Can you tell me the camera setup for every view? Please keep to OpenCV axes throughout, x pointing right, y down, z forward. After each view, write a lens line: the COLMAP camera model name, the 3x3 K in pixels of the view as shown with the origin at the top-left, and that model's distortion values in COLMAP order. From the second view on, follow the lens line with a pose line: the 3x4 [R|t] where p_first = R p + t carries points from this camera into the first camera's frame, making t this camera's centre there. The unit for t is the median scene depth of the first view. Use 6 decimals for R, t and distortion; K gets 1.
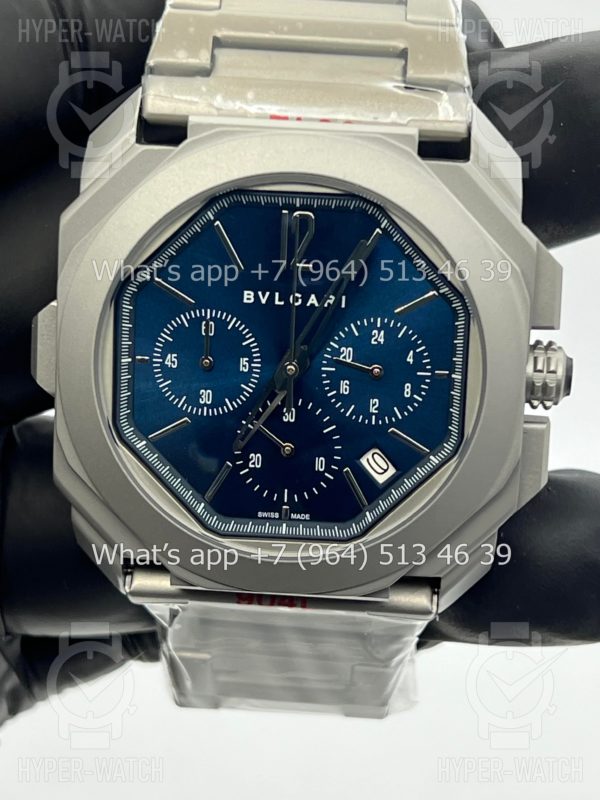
lens RADIAL K [[1942.6, 0, 307.2], [0, 1942.6, 406.3], [0, 0, 1]] dist [0.191591, 0.000000]
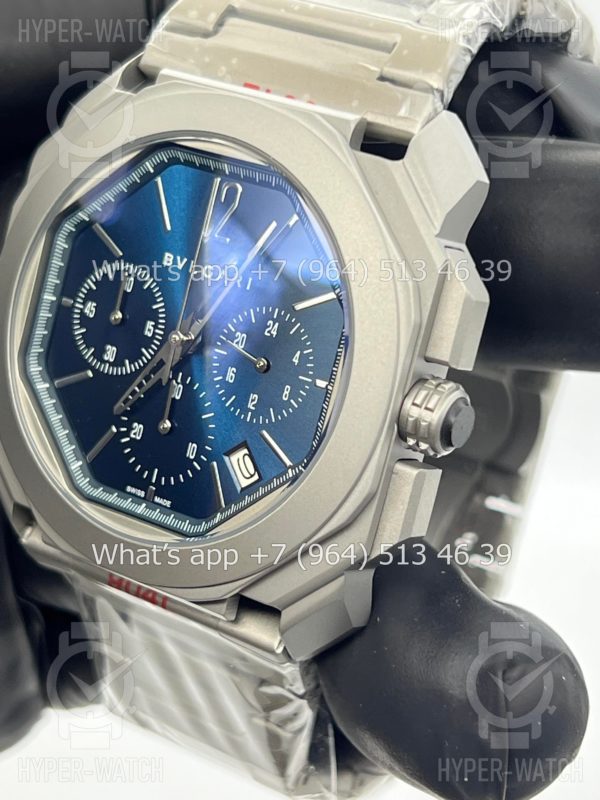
lens RADIAL K [[1942.6, 0, 298.0], [0, 1942.6, 399.5], [0, 0, 1]] dist [0.191591, 0.000000]
pose [[0.855914, 0.230237, -0.463036, 0.479452], [-0.296790, 0.951972, -0.075260, 0.061832], [0.423470, 0.201840, 0.883139, 0.195229]]
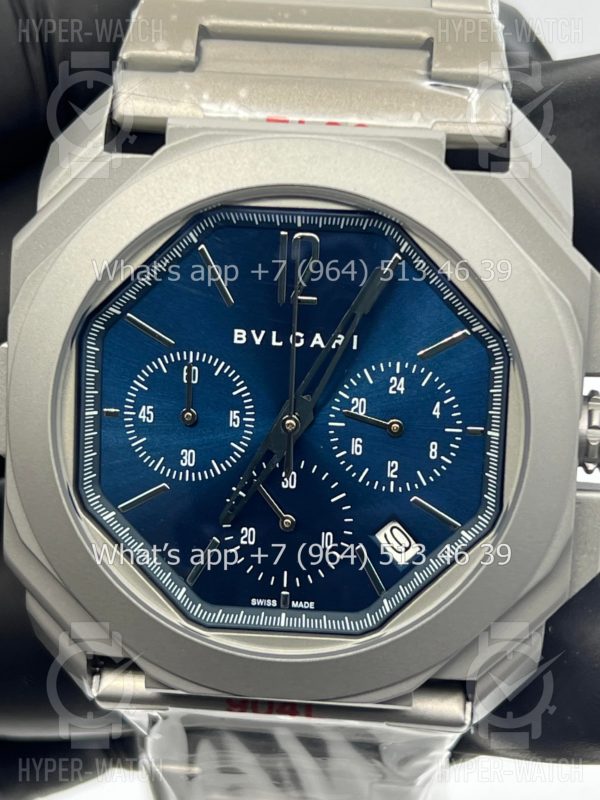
lens RADIAL K [[1942.6, 0, 301.5], [0, 1942.6, 383.7], [0, 0, 1]] dist [0.191591, 0.000000]
pose [[0.999676, 0.001252, -0.025416, 0.016806], [-0.002507, 0.998776, -0.049400, 0.004331], [0.025323, 0.049447, 0.998456, 0.178465]]
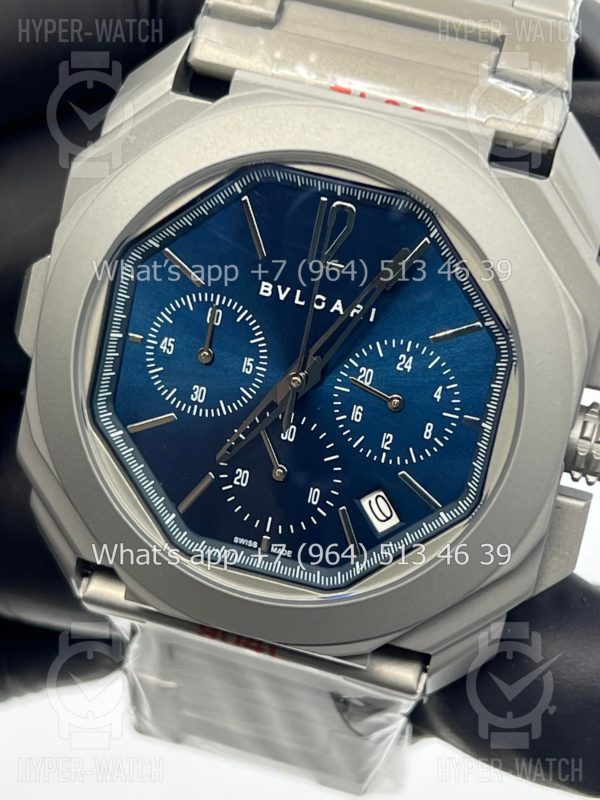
lens RADIAL K [[1942.6, 0, 295.8], [0, 1942.6, 396.0], [0, 0, 1]] dist [0.191591, 0.000000]
pose [[0.974903, 0.188649, -0.118222, 0.092595], [-0.189475, 0.981876, 0.004320, -0.015919], [0.116894, 0.018188, 0.992978, 0.147425]]
